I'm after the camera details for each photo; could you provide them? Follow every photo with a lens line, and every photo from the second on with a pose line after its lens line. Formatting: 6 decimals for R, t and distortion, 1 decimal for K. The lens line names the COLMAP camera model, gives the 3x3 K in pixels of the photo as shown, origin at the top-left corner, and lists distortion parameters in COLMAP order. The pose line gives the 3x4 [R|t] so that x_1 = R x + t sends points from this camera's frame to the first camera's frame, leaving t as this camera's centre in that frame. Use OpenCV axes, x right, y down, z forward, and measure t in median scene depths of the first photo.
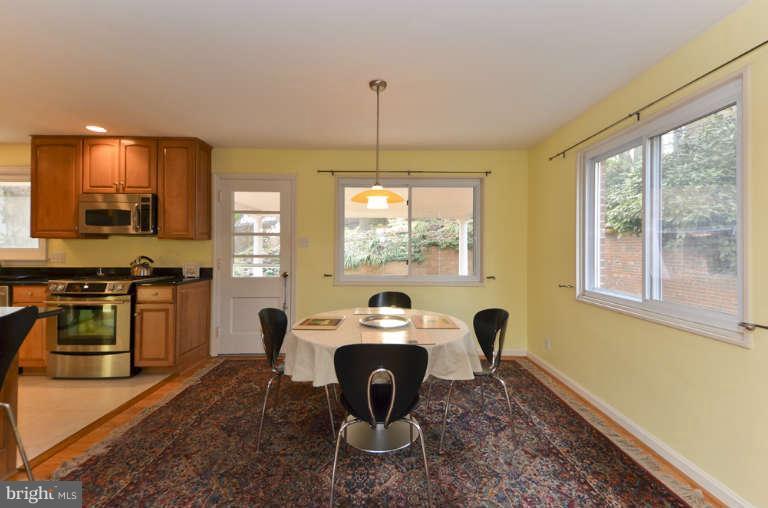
lens RADIAL K [[325.1, 0, 386.3], [0, 325.1, 245.2], [0, 0, 1]] dist [0.051722, -0.022152]
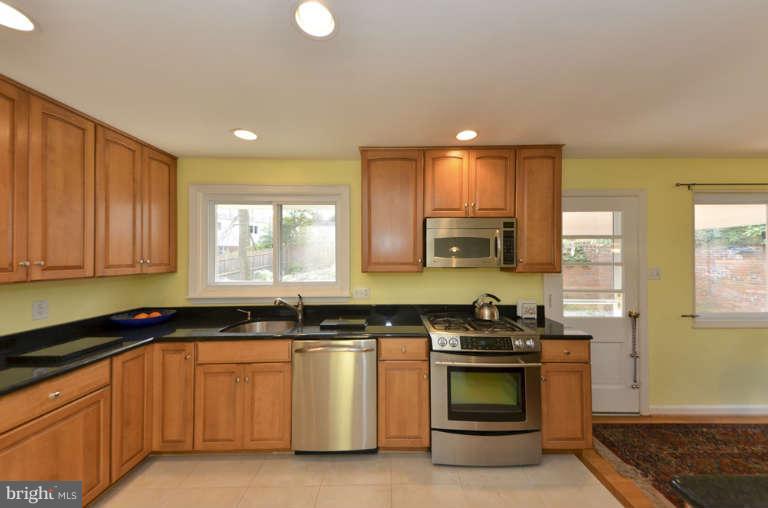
lens RADIAL K [[275.7, 0, 384.0], [0, 275.7, 254.0], [0, 0, 1]] dist [0.051800, -0.016392]
pose [[0.999978, -0.005471, -0.003649, -1.005099], [0.005474, 0.999985, 0.000672, -0.067760], [0.003645, -0.000692, 0.999993, 0.326447]]
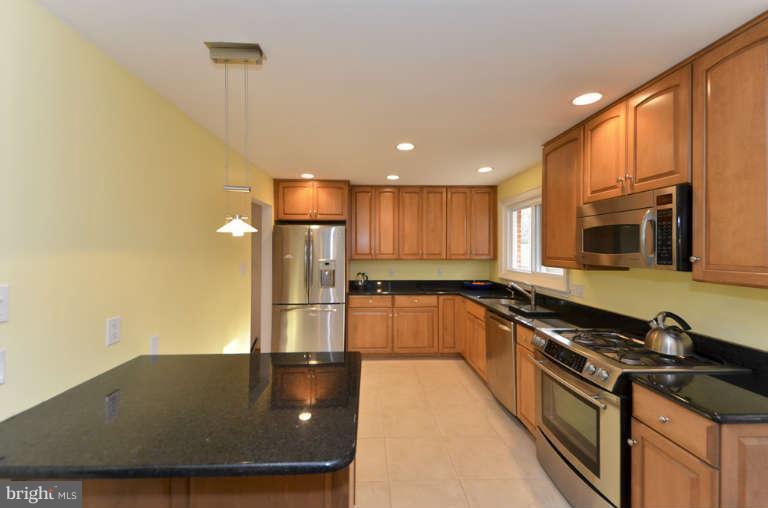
lens RADIAL K [[316.0, 0, 380.5], [0, 316.0, 247.7], [0, 0, 1]] dist [0.072864, -0.036644]
pose [[0.029528, -0.007863, -0.999533, -0.259569], [0.006901, 0.999947, -0.007662, -0.065009], [0.999540, -0.006672, 0.029581, 0.564496]]
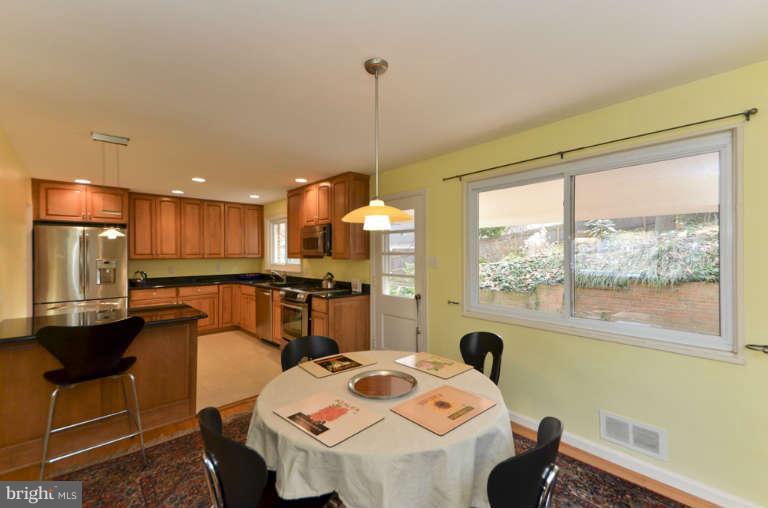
lens RADIAL K [[332.2, 0, 384.0], [0, 332.2, 254.0], [0, 0, 1]] dist [0.077304, -0.018222]
pose [[0.653973, -0.006553, -0.756489, 0.379283], [0.014364, 0.999890, 0.003756, -0.040648], [0.756381, -0.013323, 0.653995, 0.333109]]
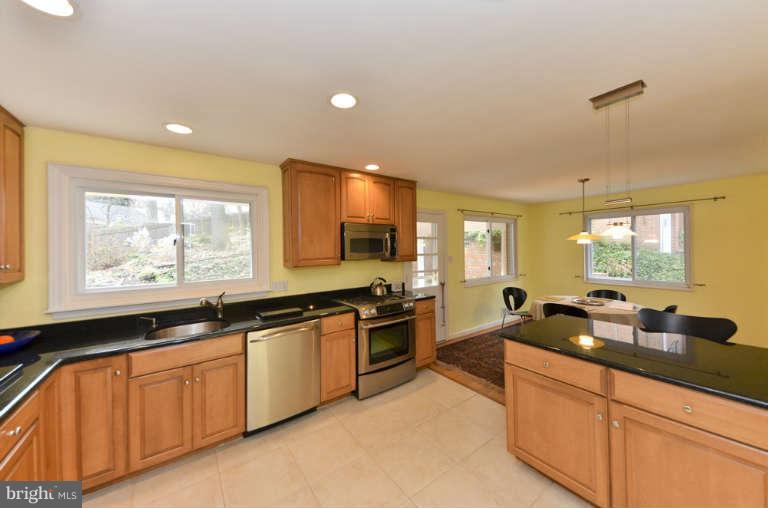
lens RADIAL K [[272.3, 0, 374.8], [0, 272.3, 247.8], [0, 0, 1]] dist [0.025337, -0.000102]
pose [[0.826618, -0.016886, 0.562510, -1.306331], [0.016950, 0.999843, 0.005106, -0.077132], [-0.562508, 0.005314, 0.826775, 0.227376]]
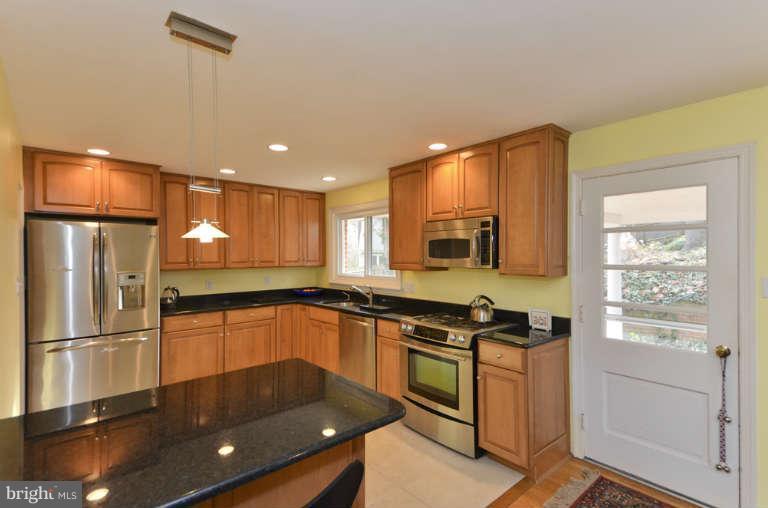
lens RADIAL K [[367.2, 0, 384.1], [0, 367.2, 256.3], [0, 0, 1]] dist [0.041369, -0.000460]
pose [[0.650405, -0.003197, -0.759581, -0.225734], [0.012059, 0.999909, 0.006118, -0.069356], [0.759492, -0.013139, 0.650384, 0.261367]]
